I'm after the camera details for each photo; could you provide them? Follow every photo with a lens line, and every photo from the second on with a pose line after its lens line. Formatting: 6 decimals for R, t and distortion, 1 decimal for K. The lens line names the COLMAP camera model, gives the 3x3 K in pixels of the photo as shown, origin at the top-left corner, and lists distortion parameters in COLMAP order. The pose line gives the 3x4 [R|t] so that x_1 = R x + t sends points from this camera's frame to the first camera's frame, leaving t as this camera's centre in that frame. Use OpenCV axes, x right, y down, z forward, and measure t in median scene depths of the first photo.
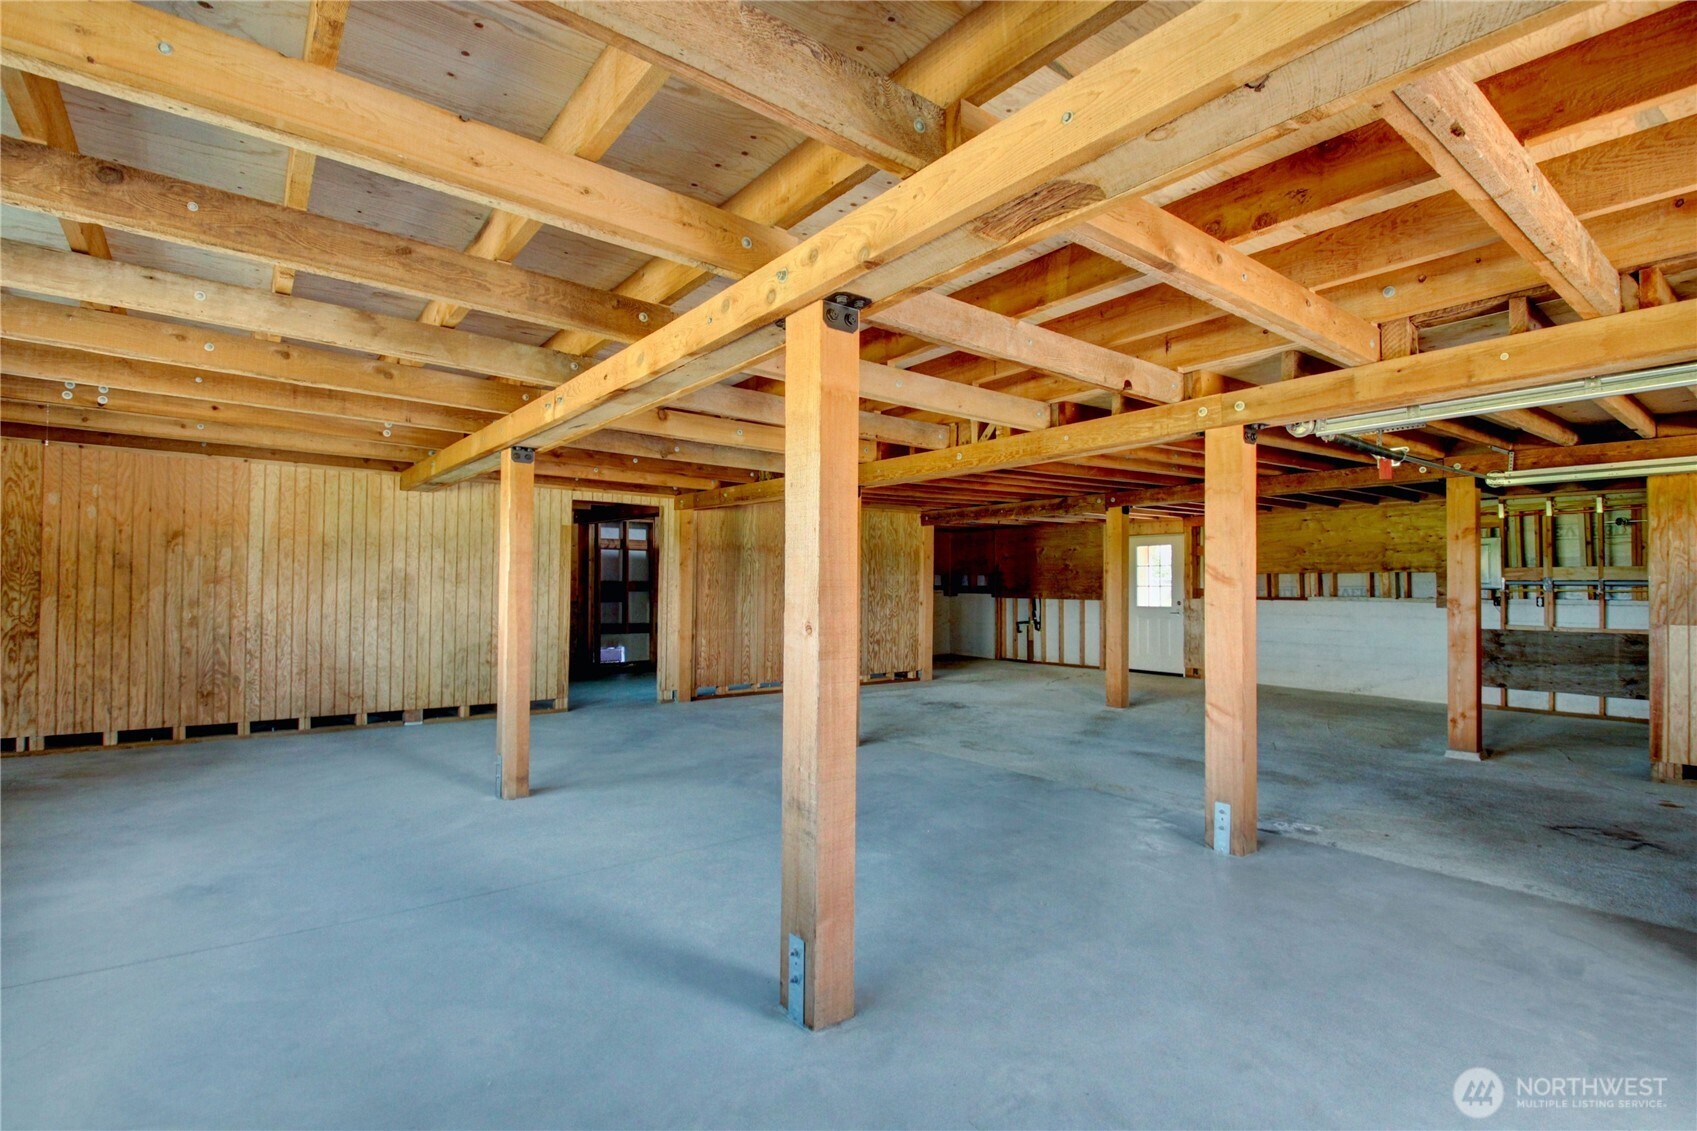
lens RADIAL K [[789.9, 0, 841.8], [0, 789.9, 569.8], [0, 0, 1]] dist [0.002092, -0.016544]
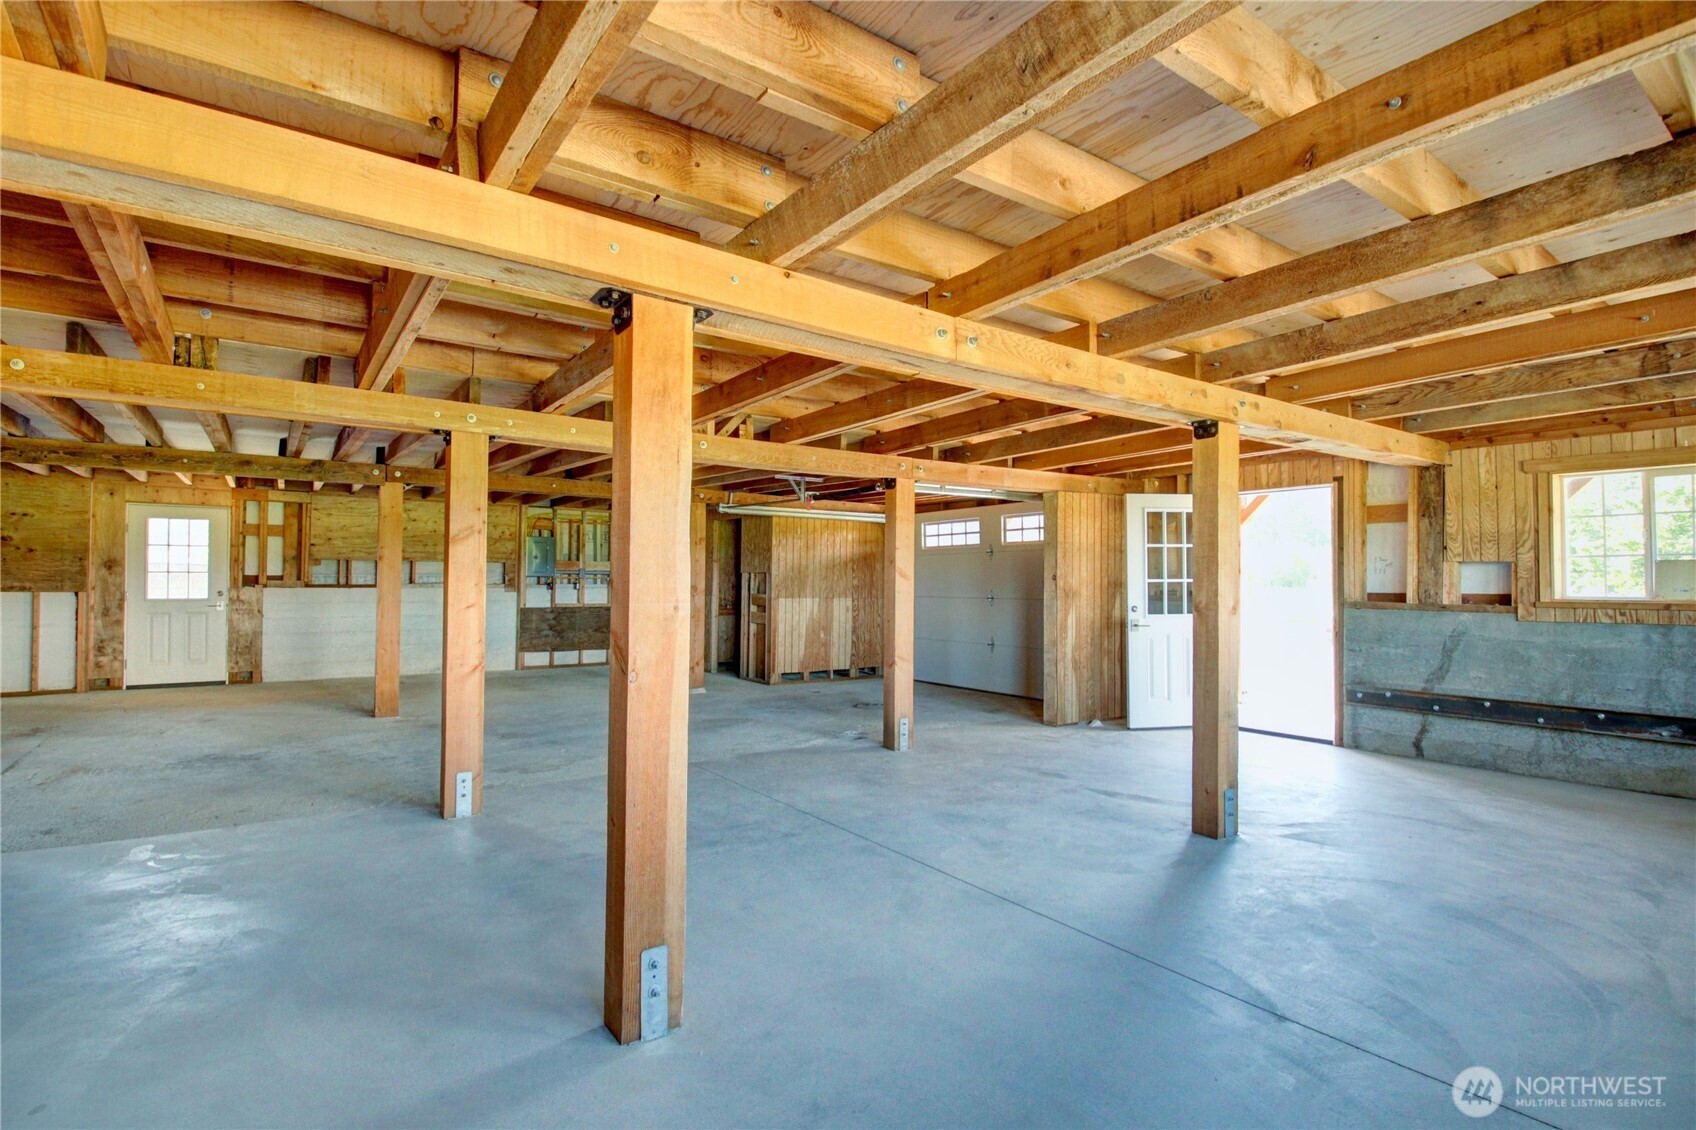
lens RADIAL K [[789.5, 0, 842.2], [0, 789.5, 567.6], [0, 0, 1]] dist [0.002092, -0.016544]
pose [[0.064654, 0.007182, 0.997882, -0.341622], [-0.027723, 0.999601, -0.005398, 0.002696], [-0.997523, -0.027315, 0.064828, 0.325609]]
